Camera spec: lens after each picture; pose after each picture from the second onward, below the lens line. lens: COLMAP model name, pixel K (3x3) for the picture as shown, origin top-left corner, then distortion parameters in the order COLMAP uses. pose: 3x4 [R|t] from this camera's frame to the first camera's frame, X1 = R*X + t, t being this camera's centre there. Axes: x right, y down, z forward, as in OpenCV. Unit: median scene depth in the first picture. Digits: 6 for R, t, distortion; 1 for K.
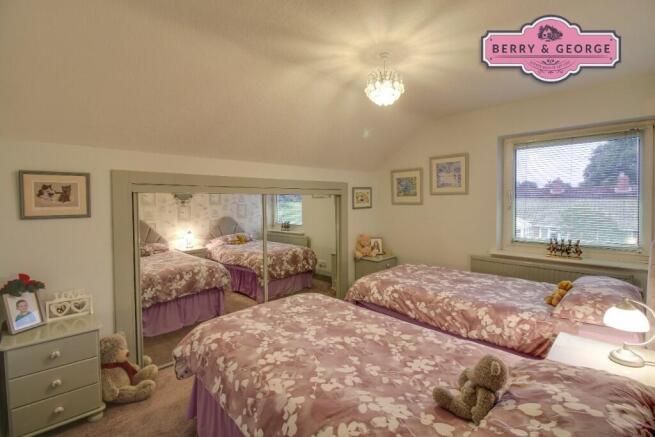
lens RADIAL K [[306.1, 0, 339.1], [0, 306.1, 214.4], [0, 0, 1]] dist [-0.008247, -0.001210]
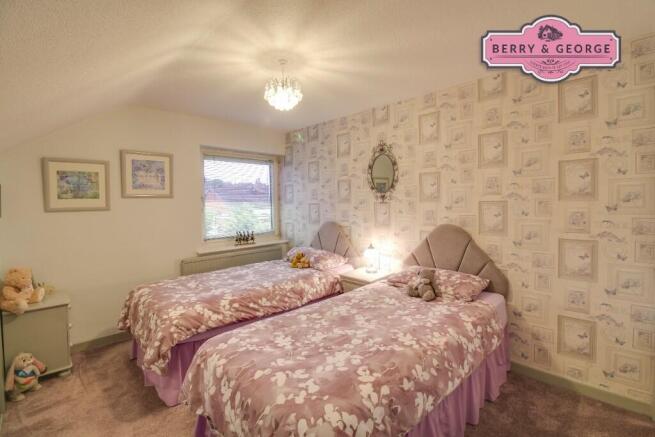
lens RADIAL K [[306.1, 0, 327.8], [0, 306.1, 214.7], [0, 0, 1]] dist [-0.008247, -0.001210]
pose [[0.003524, -0.039222, 0.999224, -0.698291], [0.058734, 0.997514, 0.038948, -0.027743], [-0.998267, 0.058551, 0.005819, 0.671284]]
